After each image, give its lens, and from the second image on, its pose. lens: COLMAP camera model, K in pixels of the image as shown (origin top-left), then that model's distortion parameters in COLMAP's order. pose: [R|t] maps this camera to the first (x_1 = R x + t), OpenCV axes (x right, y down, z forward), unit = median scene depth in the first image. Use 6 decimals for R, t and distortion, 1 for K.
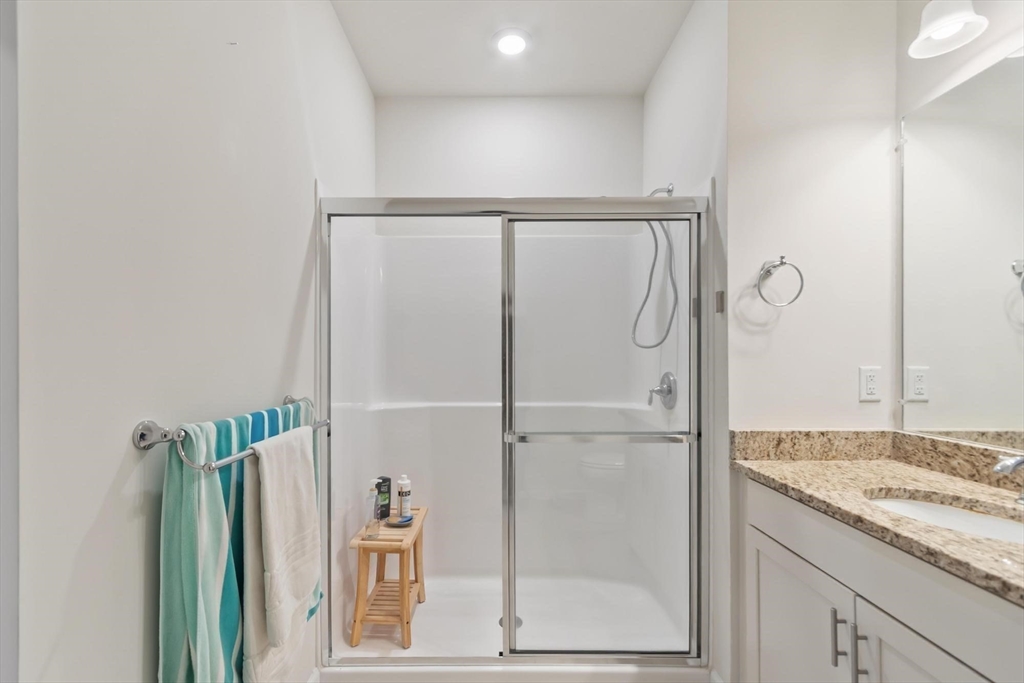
lens RADIAL K [[455.1, 0, 490.9], [0, 455.1, 357.1], [0, 0, 1]] dist [0.001584, 0.000982]
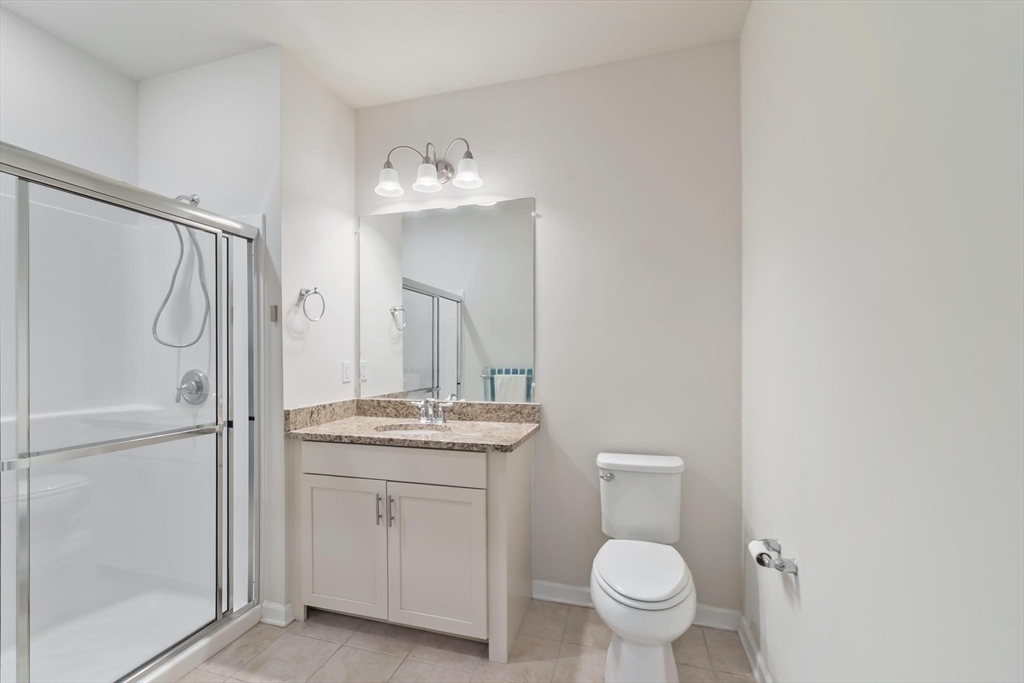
lens RADIAL K [[455.1, 0, 490.9], [0, 455.1, 357.1], [0, 0, 1]] dist [0.001584, 0.000982]
pose [[0.287665, -0.005590, 0.957715, -0.601566], [0.000622, 0.999984, 0.005650, -0.003526], [-0.957731, -0.001030, 0.287664, 0.028647]]
